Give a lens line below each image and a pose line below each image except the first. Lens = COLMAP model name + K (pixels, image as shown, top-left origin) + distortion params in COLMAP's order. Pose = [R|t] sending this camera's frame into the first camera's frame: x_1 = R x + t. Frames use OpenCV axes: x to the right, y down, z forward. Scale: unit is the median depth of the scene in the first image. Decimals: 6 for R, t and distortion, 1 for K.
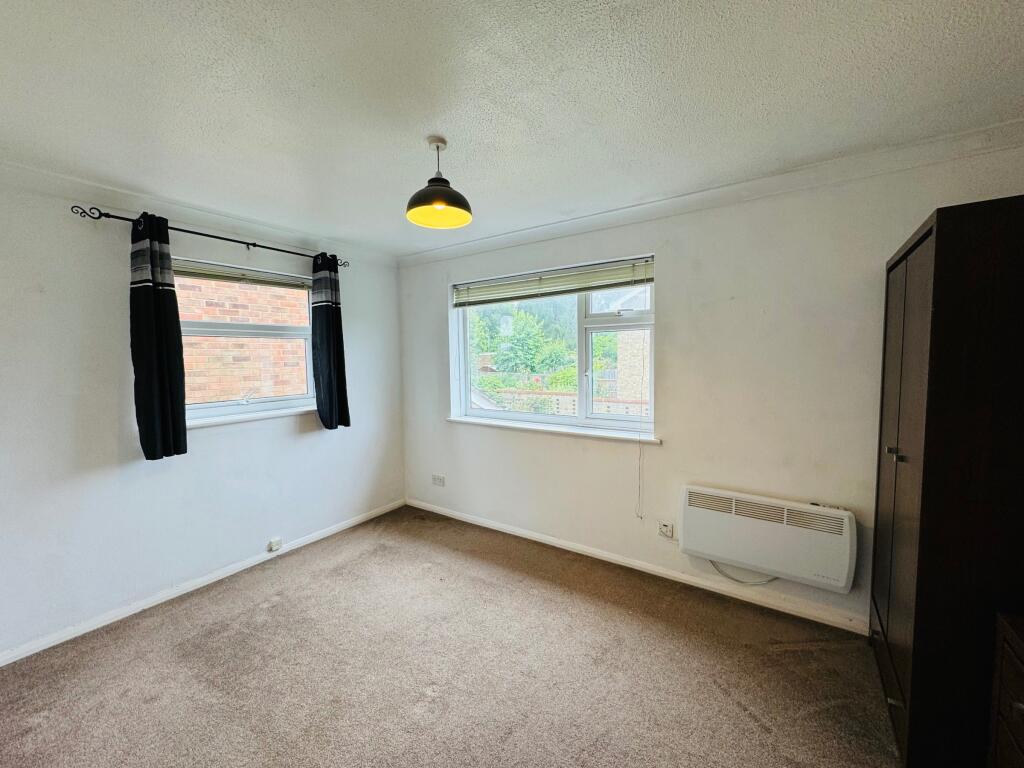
lens RADIAL K [[410.7, 0, 513.1], [0, 410.7, 388.2], [0, 0, 1]] dist [-0.003147, 0.000005]
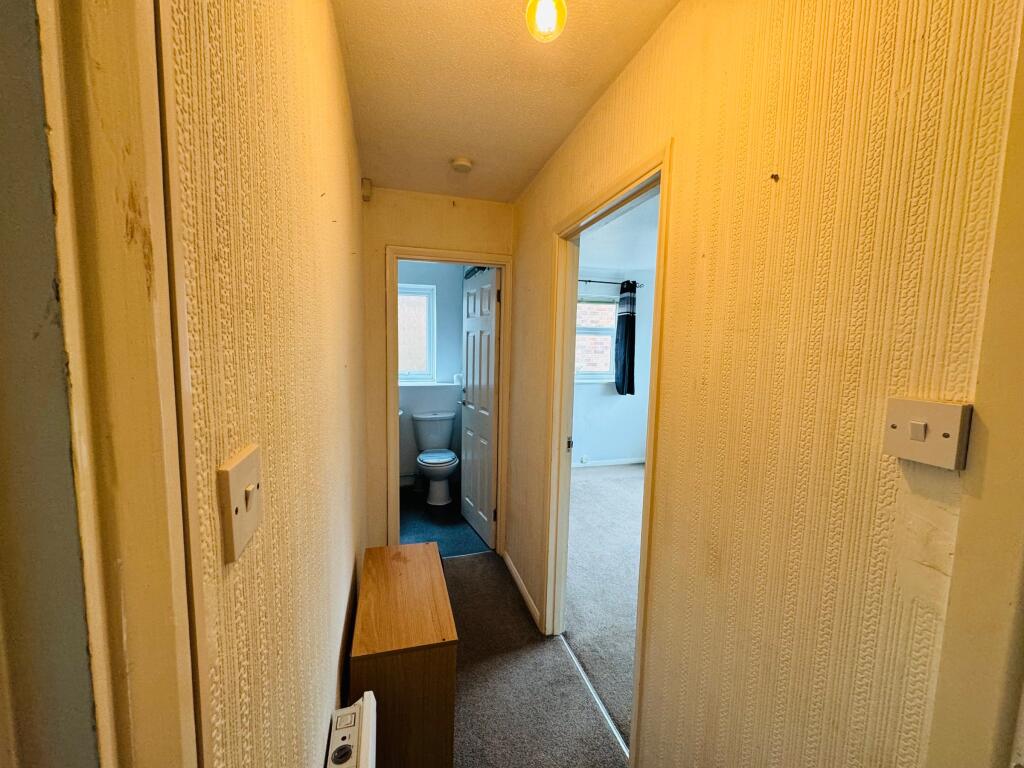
lens RADIAL K [[410.7, 0, 512.6], [0, 410.7, 383.7], [0, 0, 1]] dist [-0.003147, 0.000005]
pose [[0.769977, 0.095408, -0.630899, 0.207943], [-0.073416, 0.995438, 0.060935, -0.008430], [0.633834, -0.000600, 0.773469, -0.453441]]
